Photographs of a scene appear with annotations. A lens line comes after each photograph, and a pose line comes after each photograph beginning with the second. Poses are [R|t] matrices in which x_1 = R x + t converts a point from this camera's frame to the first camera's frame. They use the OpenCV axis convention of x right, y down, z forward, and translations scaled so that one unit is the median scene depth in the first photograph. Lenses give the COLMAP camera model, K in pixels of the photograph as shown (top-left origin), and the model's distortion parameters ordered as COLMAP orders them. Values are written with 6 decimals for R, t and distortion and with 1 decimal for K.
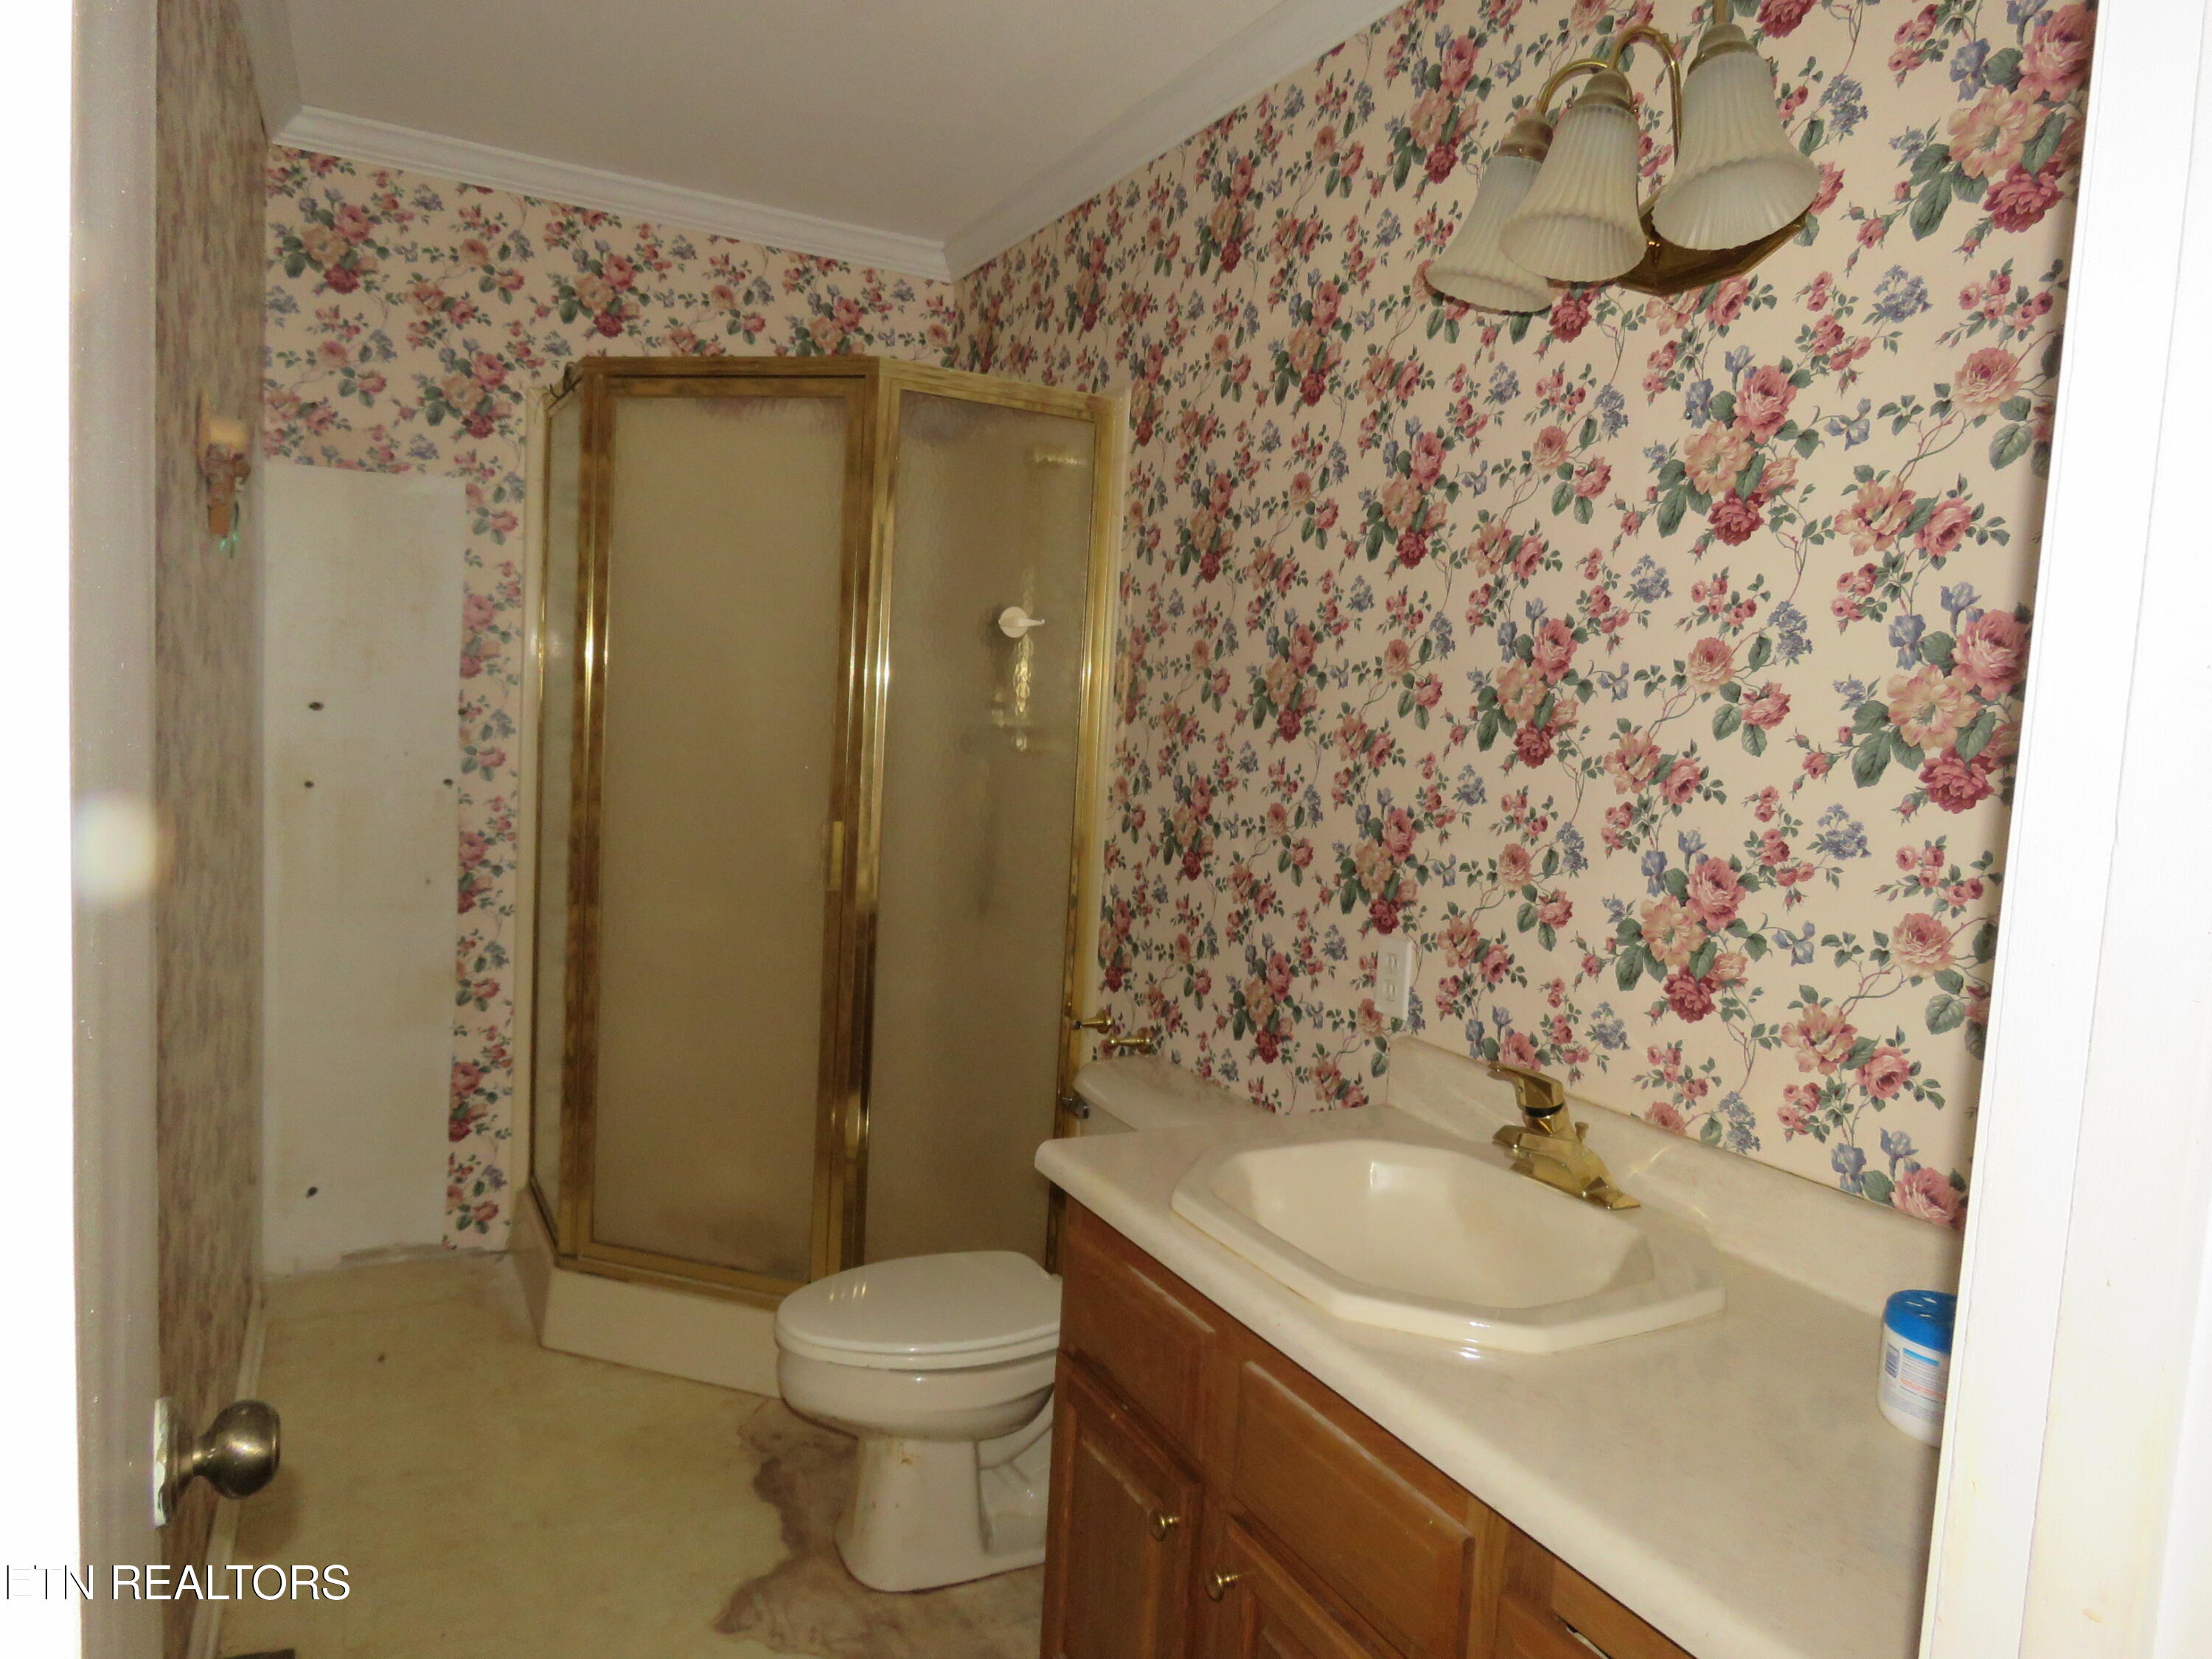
lens RADIAL K [[1402.7, 0, 1102.4], [0, 1402.7, 825.8], [0, 0, 1]] dist [-0.009473, 0.004153]
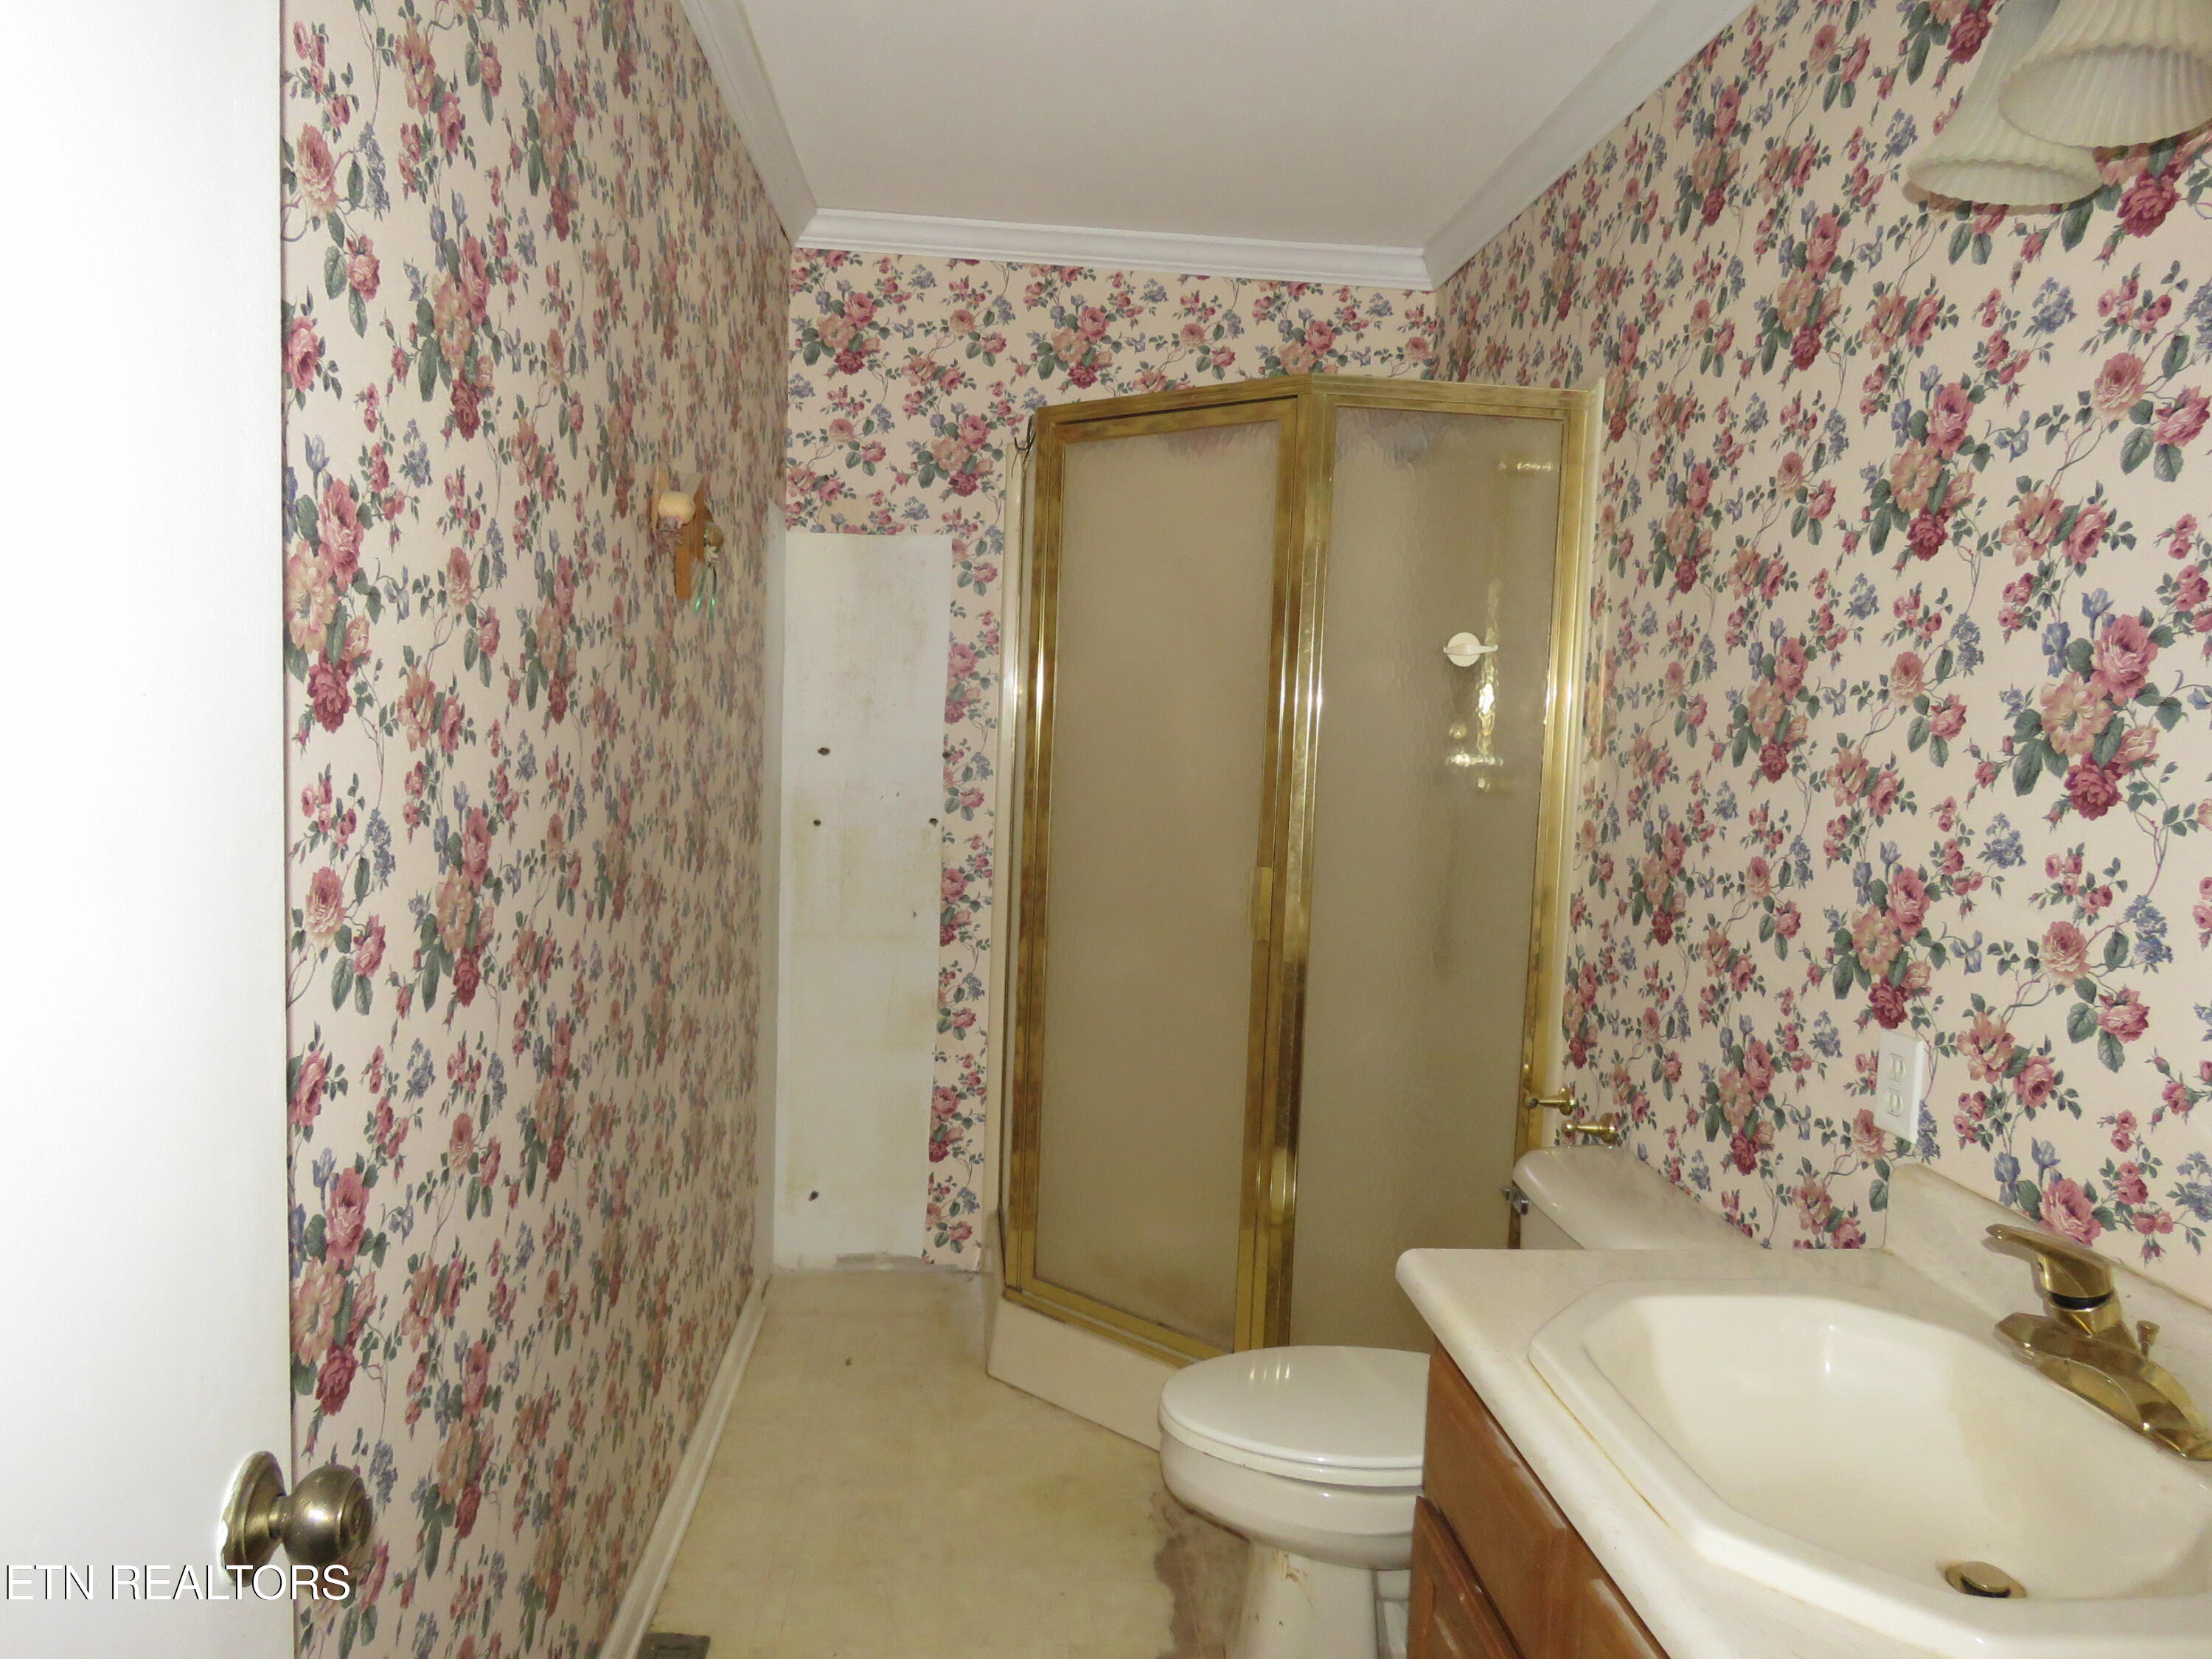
lens RADIAL K [[1402.7, 0, 1109.3], [0, 1402.7, 827.2], [0, 0, 1]] dist [-0.009473, 0.004153]
pose [[0.922396, 0.008127, -0.386160, 0.083789], [-0.017001, 0.999664, -0.019572, -0.010246], [0.385871, 0.024619, 0.922224, 0.092013]]
